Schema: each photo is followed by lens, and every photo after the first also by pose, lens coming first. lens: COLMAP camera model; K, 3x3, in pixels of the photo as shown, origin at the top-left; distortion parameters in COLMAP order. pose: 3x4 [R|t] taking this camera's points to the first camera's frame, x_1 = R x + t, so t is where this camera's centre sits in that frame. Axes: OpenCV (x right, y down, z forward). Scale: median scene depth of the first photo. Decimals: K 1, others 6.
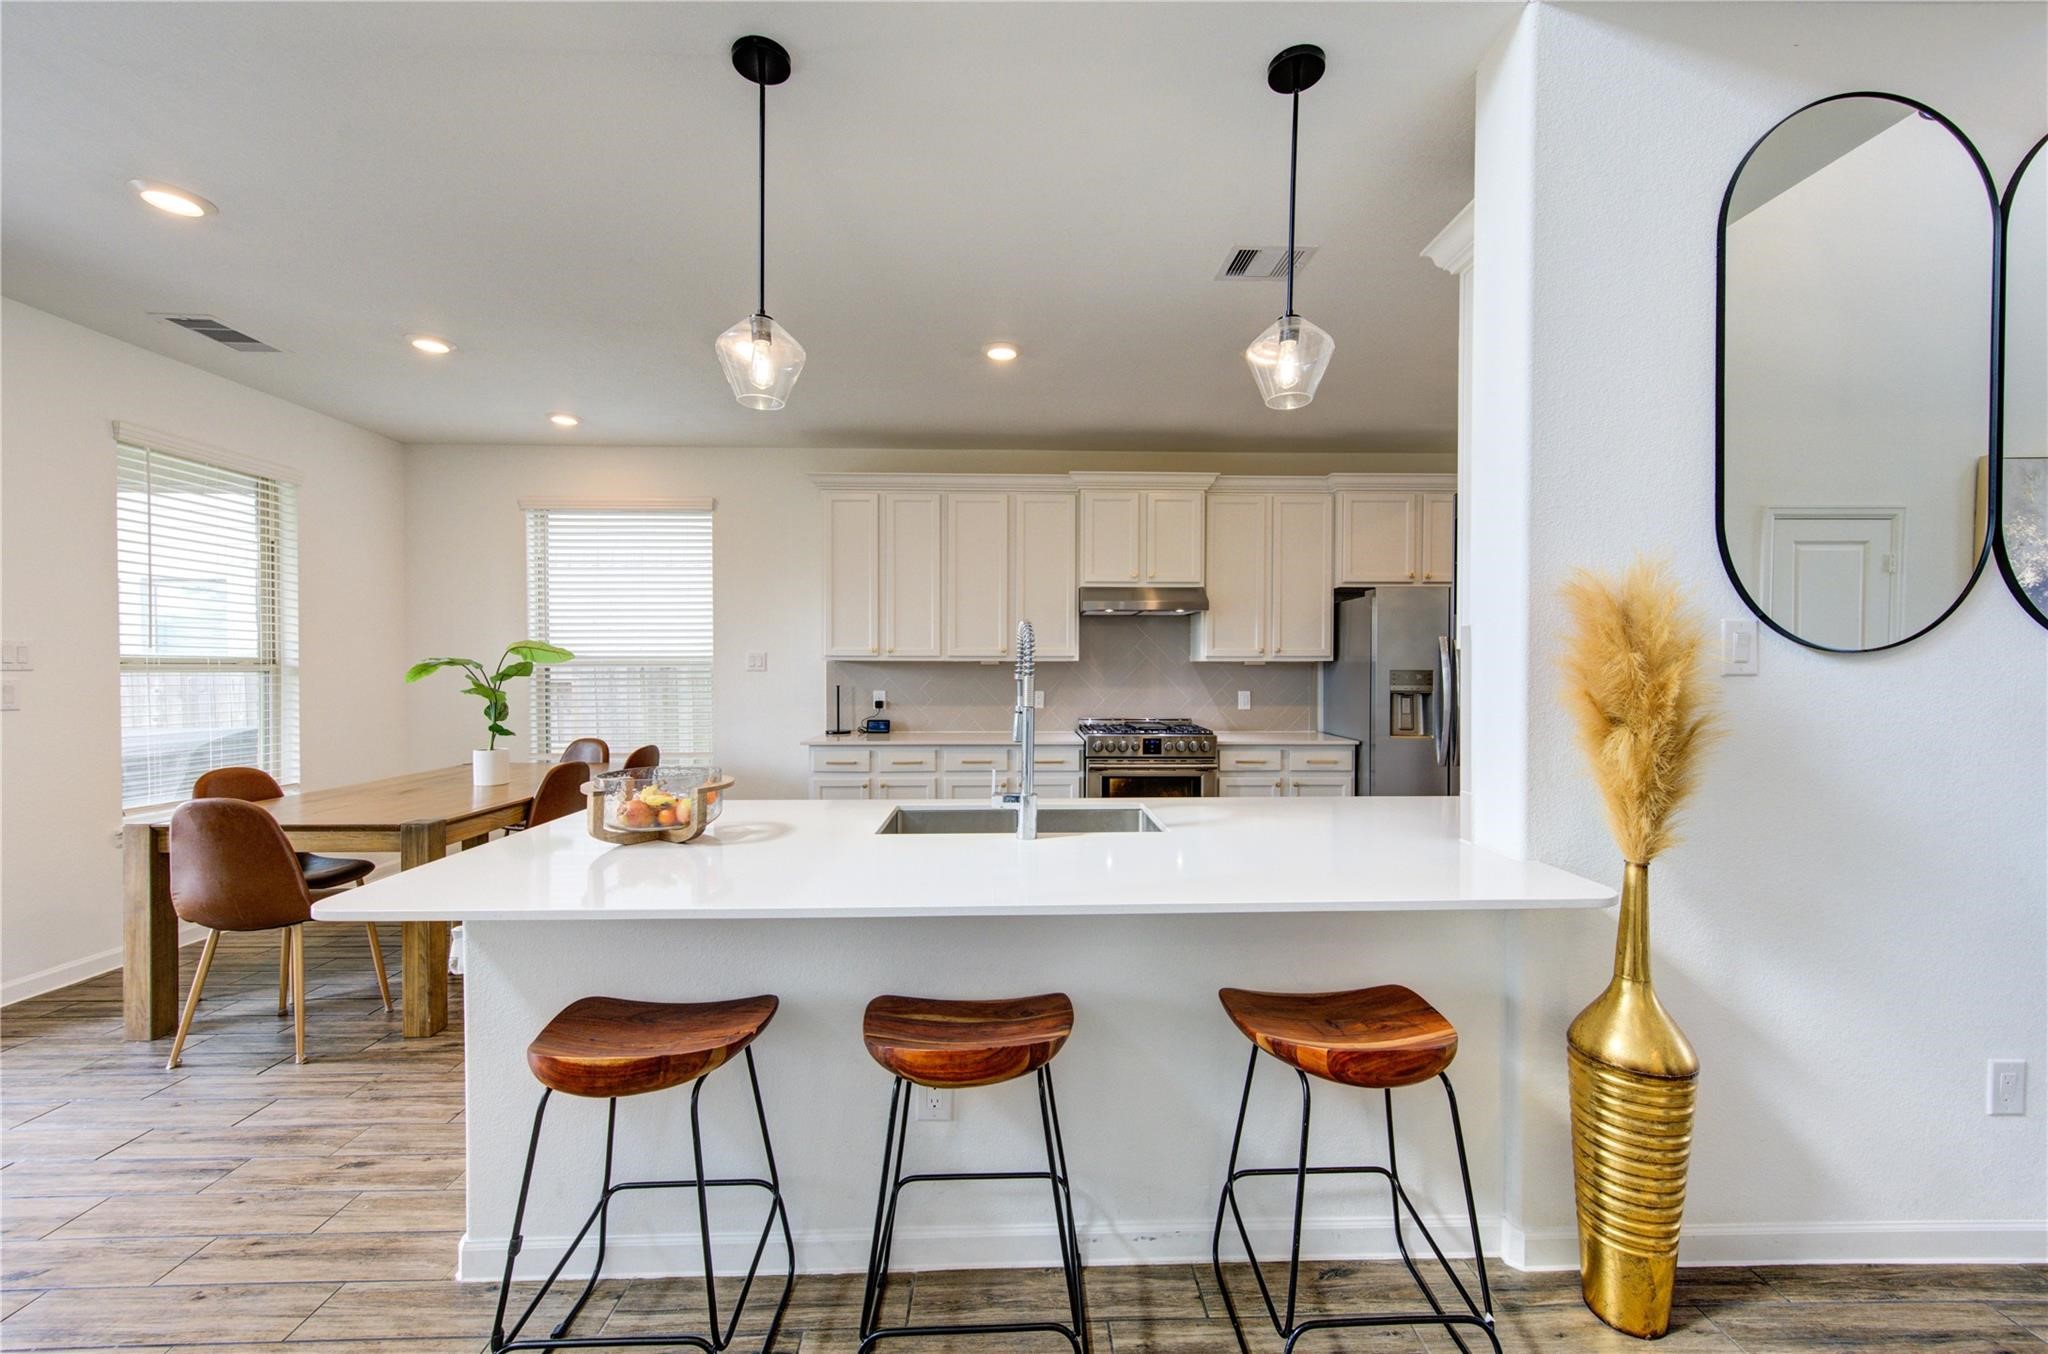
lens RADIAL K [[804.0, 0, 1031.3], [0, 804.0, 682.1], [0, 0, 1]] dist [0.004221, -0.000129]
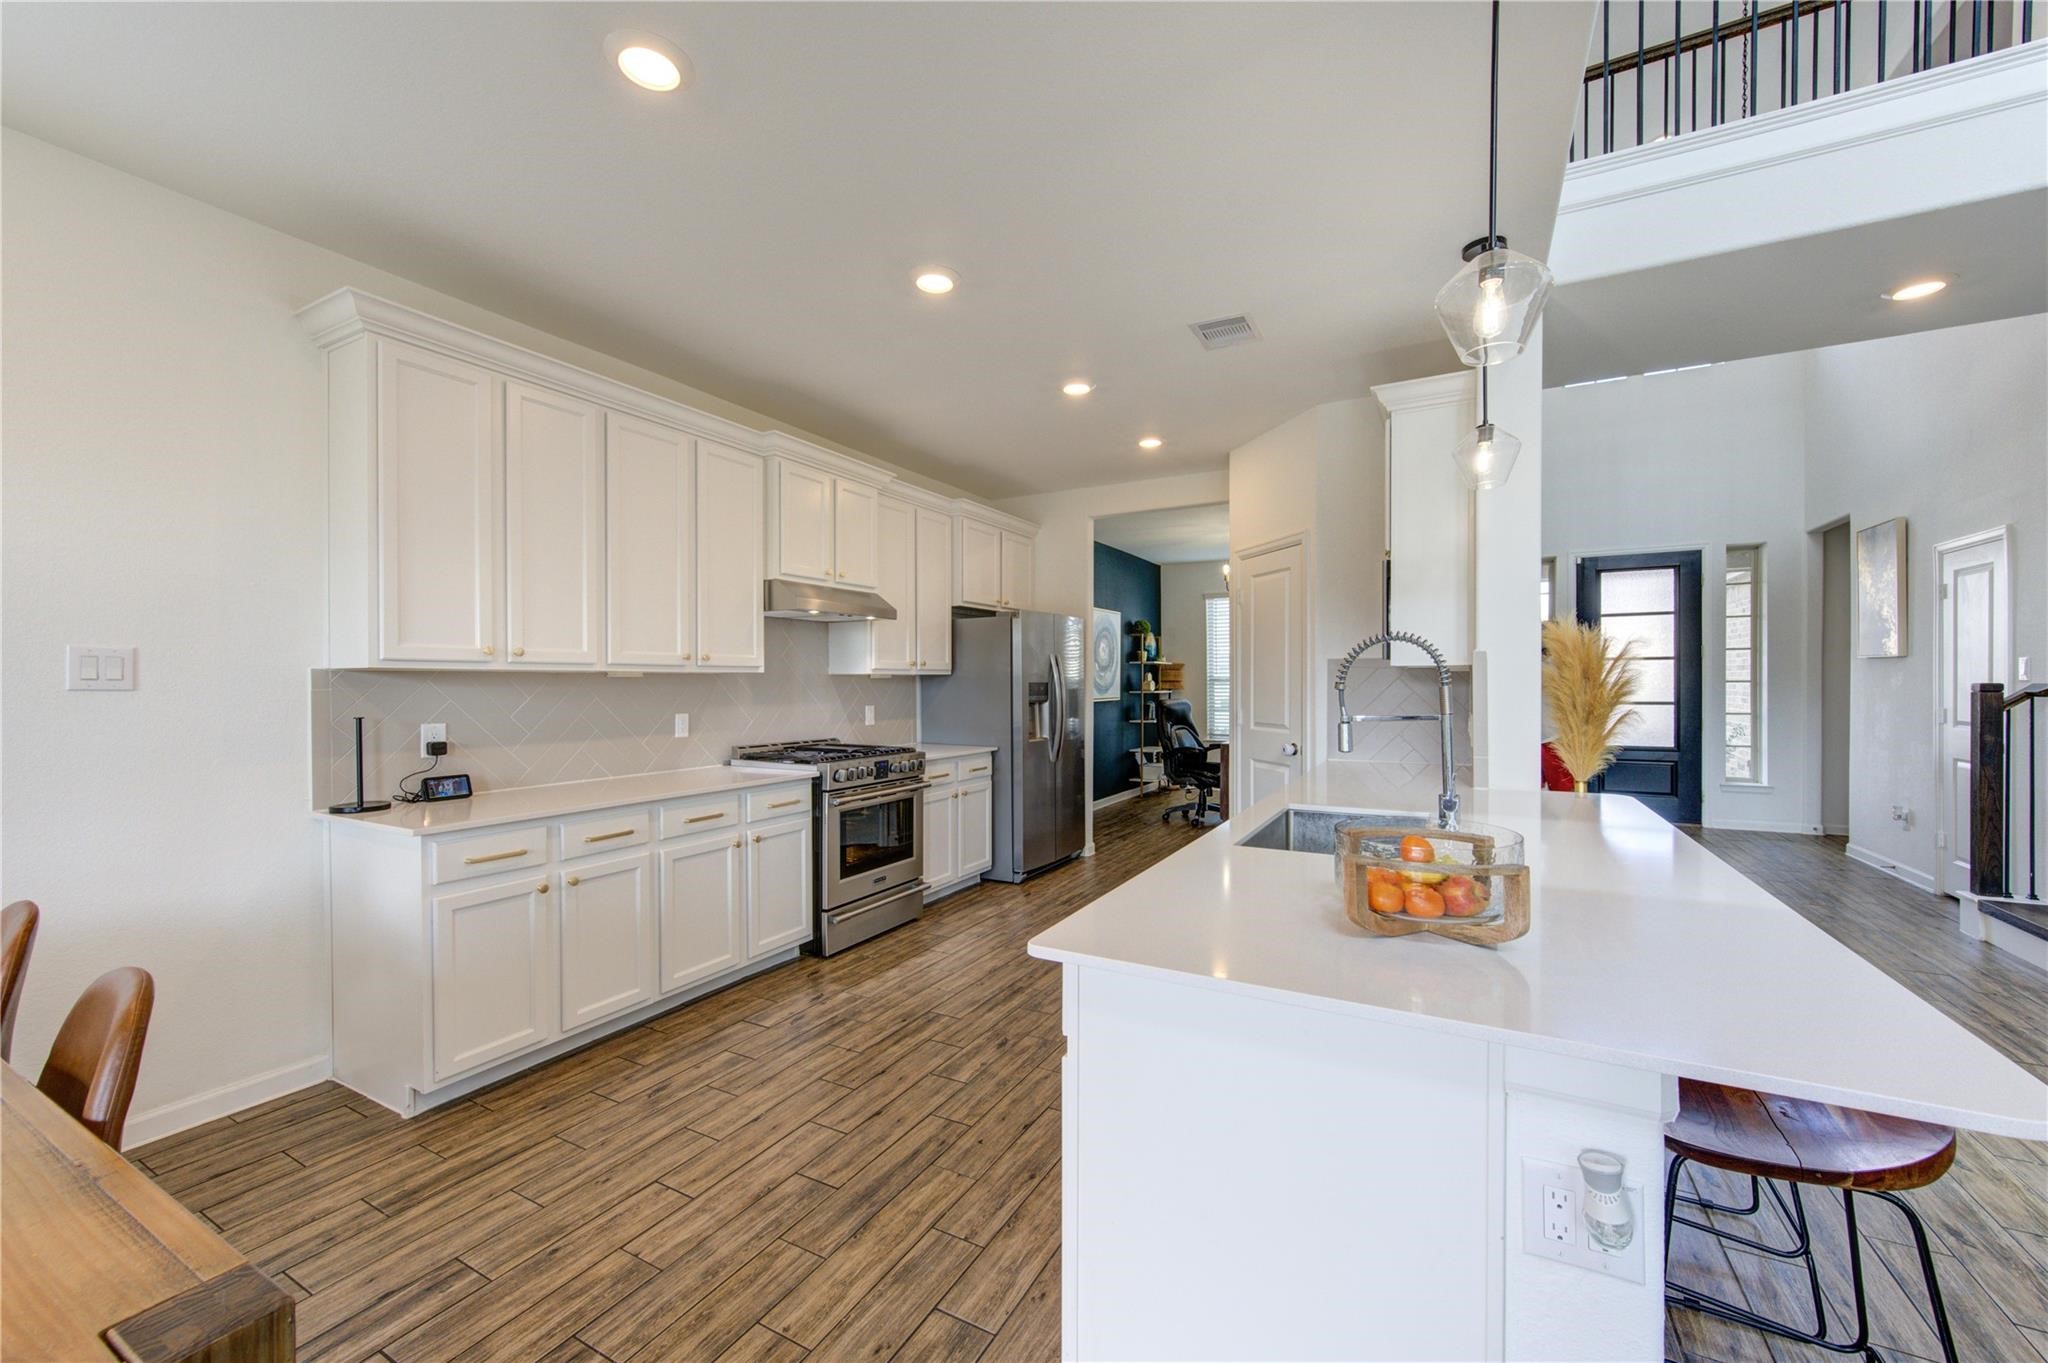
lens RADIAL K [[804.0, 0, 1031.3], [0, 804.0, 686.6], [0, 0, 1]] dist [0.004221, -0.000129]
pose [[0.499559, -0.008511, 0.866238, -0.494617], [0.021231, 0.999772, -0.002421, -0.005186], [-0.866020, 0.019601, 0.499626, 0.389153]]
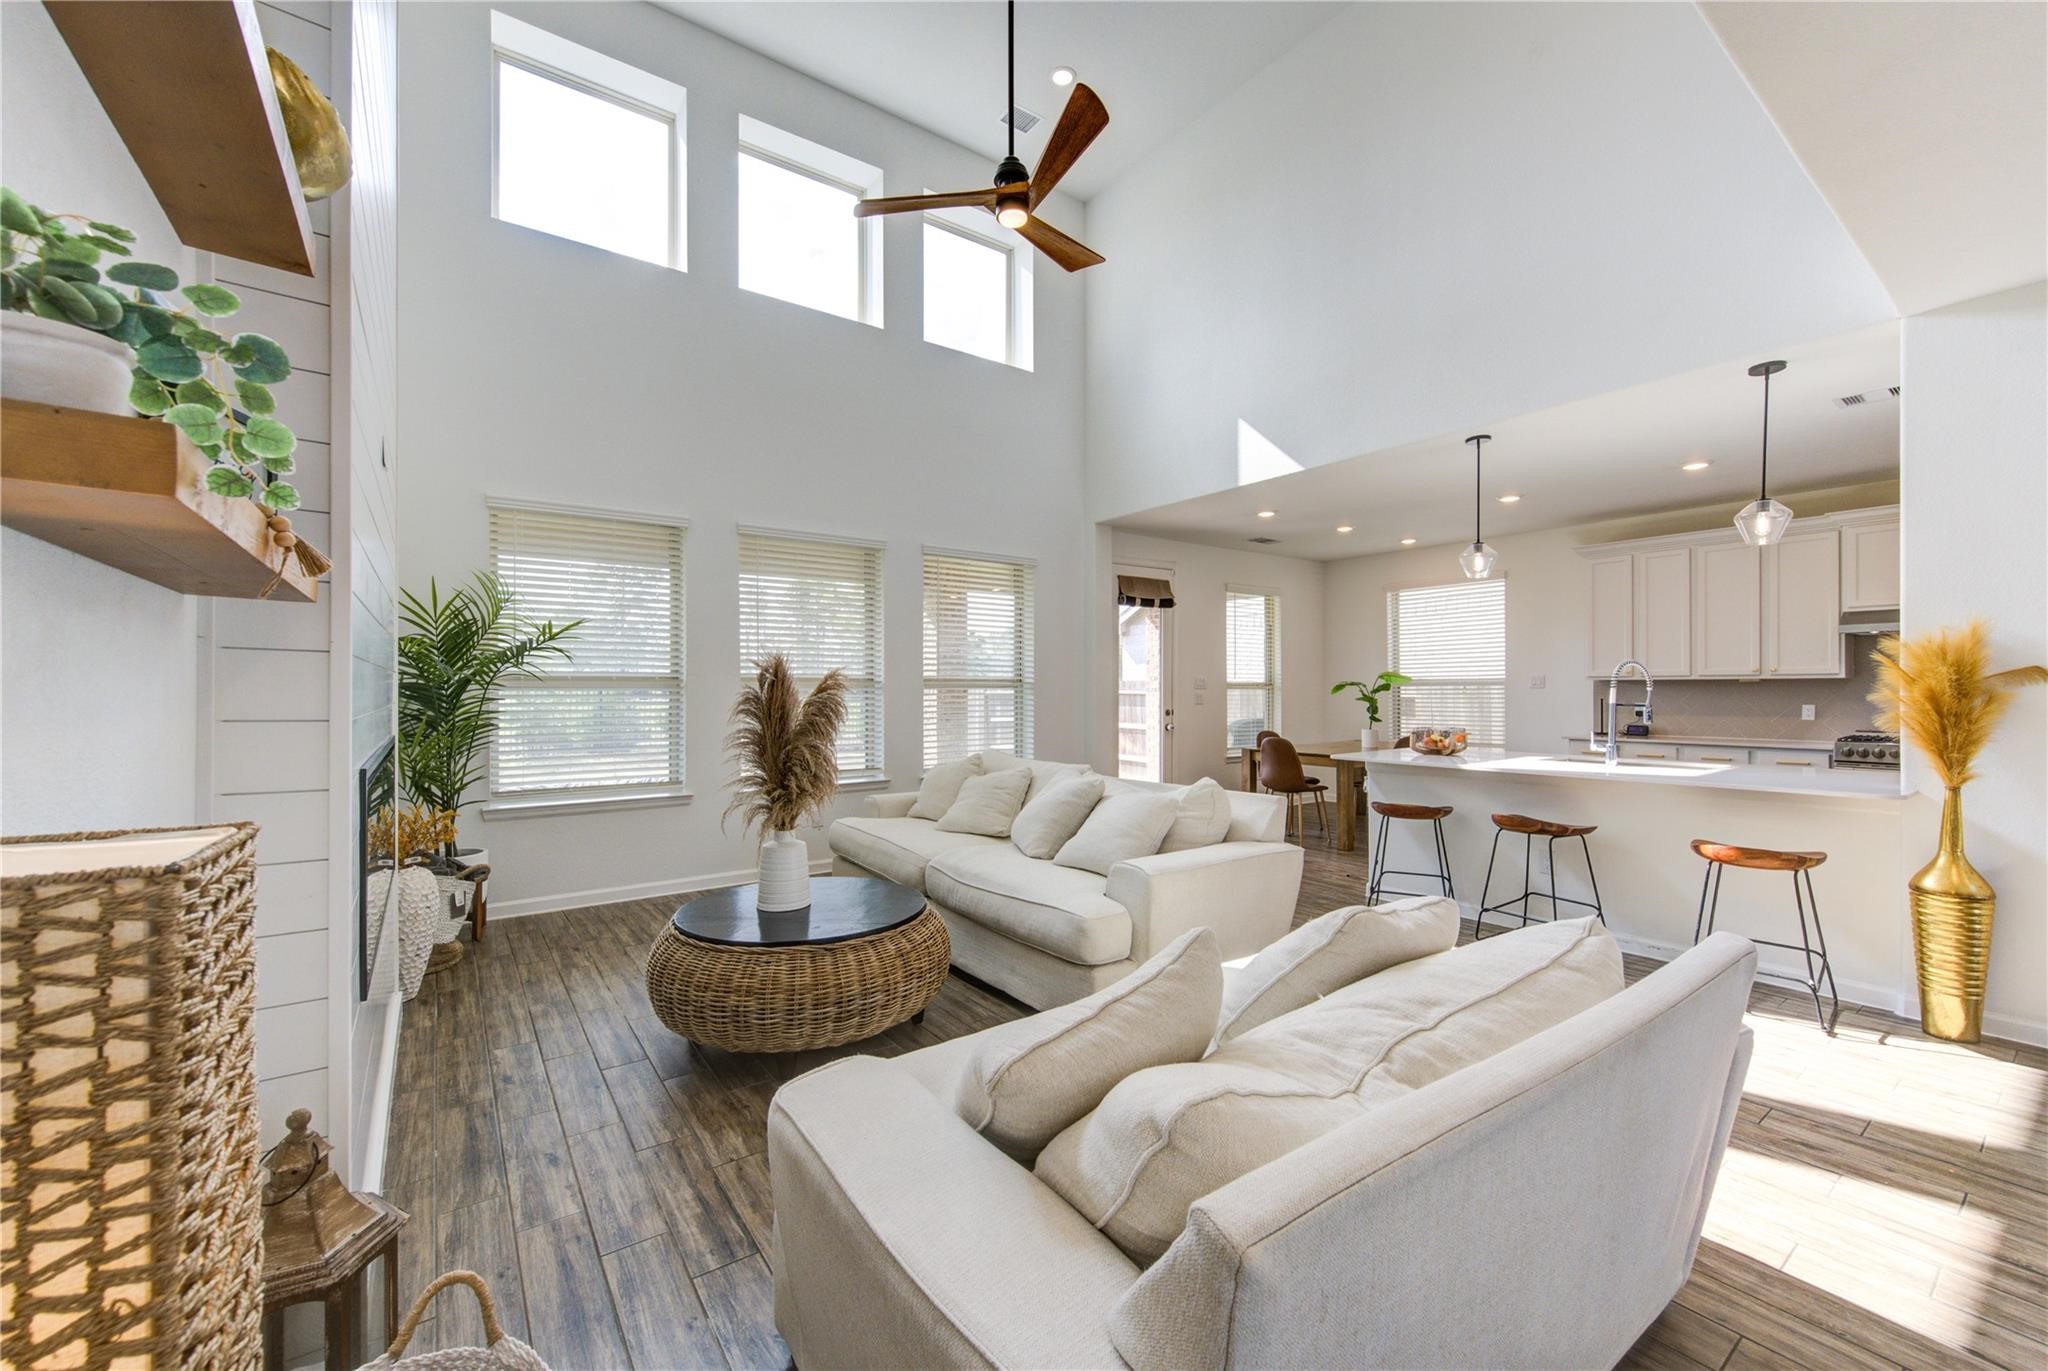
lens RADIAL K [[819.5, 0, 1024.0], [0, 819.5, 685.5], [0, 0, 1]] dist [0.000119, 0.000167]
pose [[0.565163, -0.008004, -0.824940, 0.358859], [-0.010302, 0.999806, -0.016759, 0.015988], [0.824915, 0.017970, 0.564971, -0.593779]]
